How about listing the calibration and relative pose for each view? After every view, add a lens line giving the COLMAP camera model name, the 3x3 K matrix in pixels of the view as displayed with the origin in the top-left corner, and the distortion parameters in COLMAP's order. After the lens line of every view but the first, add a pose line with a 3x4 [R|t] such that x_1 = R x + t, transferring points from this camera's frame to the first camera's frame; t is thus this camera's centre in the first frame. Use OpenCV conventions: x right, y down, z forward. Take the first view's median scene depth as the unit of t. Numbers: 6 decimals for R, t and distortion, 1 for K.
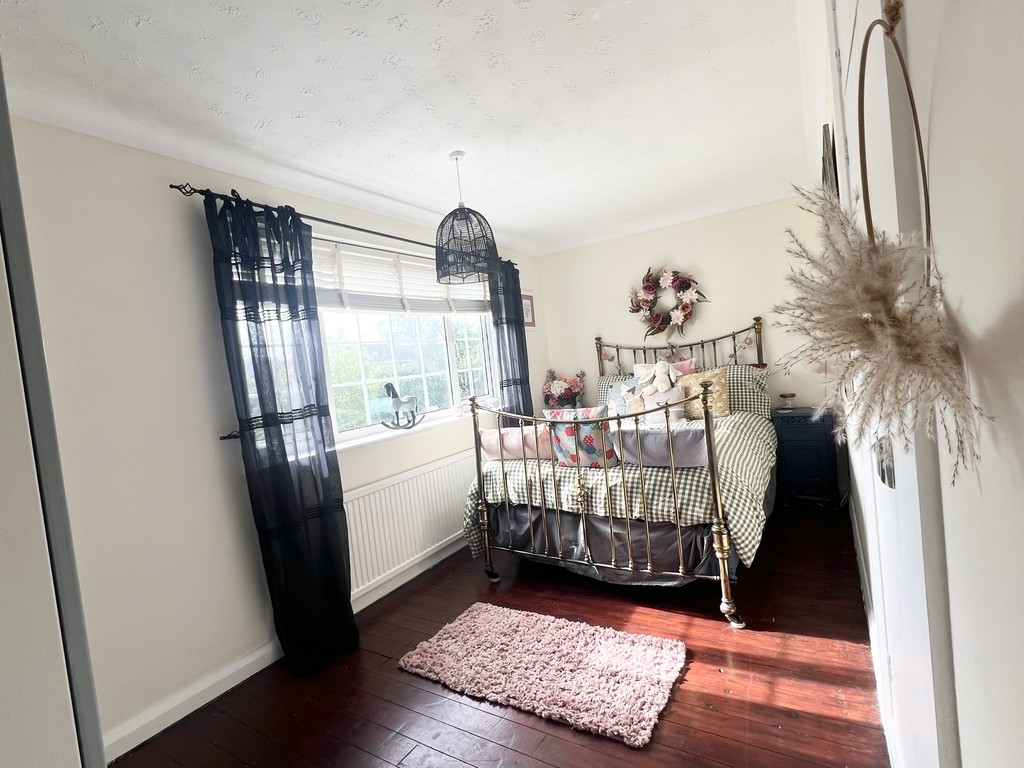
lens RADIAL K [[498.2, 0, 507.8], [0, 498.2, 381.2], [0, 0, 1]] dist [-0.000137, 0.000042]
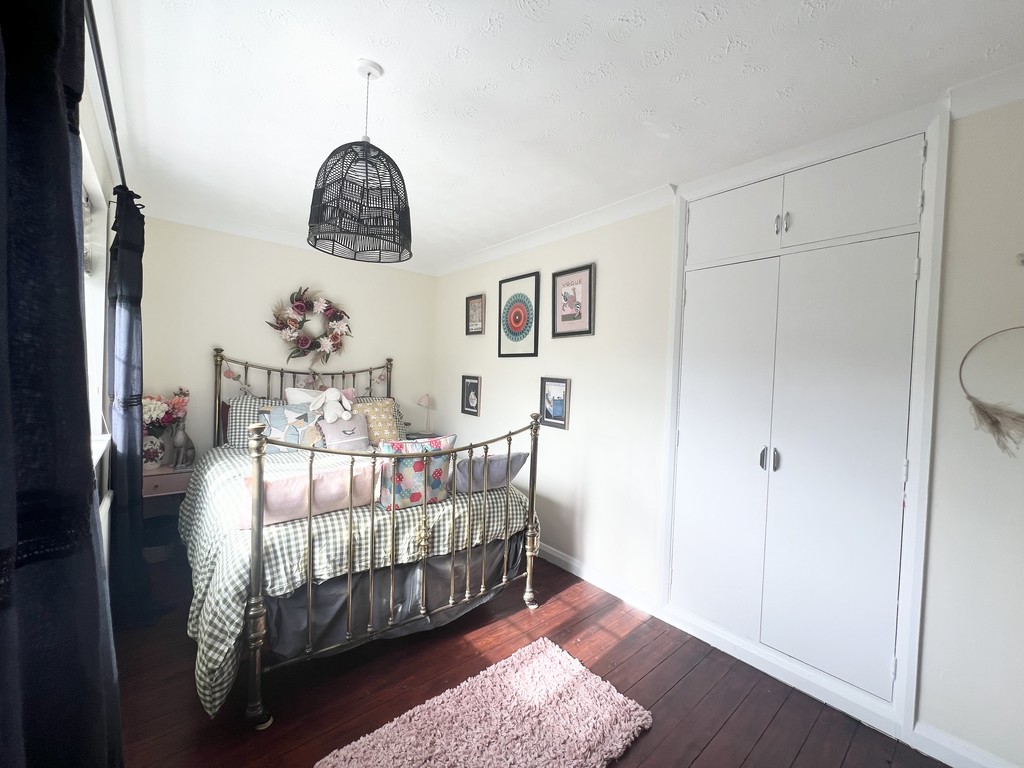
lens RADIAL K [[410.4, 0, 508.9], [0, 410.4, 382.7], [0, 0, 1]] dist [-0.000910, -0.000008]
pose [[0.293247, 0.100614, 0.950728, -0.511923], [-0.037644, 0.994891, -0.093676, 0.016796], [-0.955295, -0.008319, 0.295537, 0.625328]]
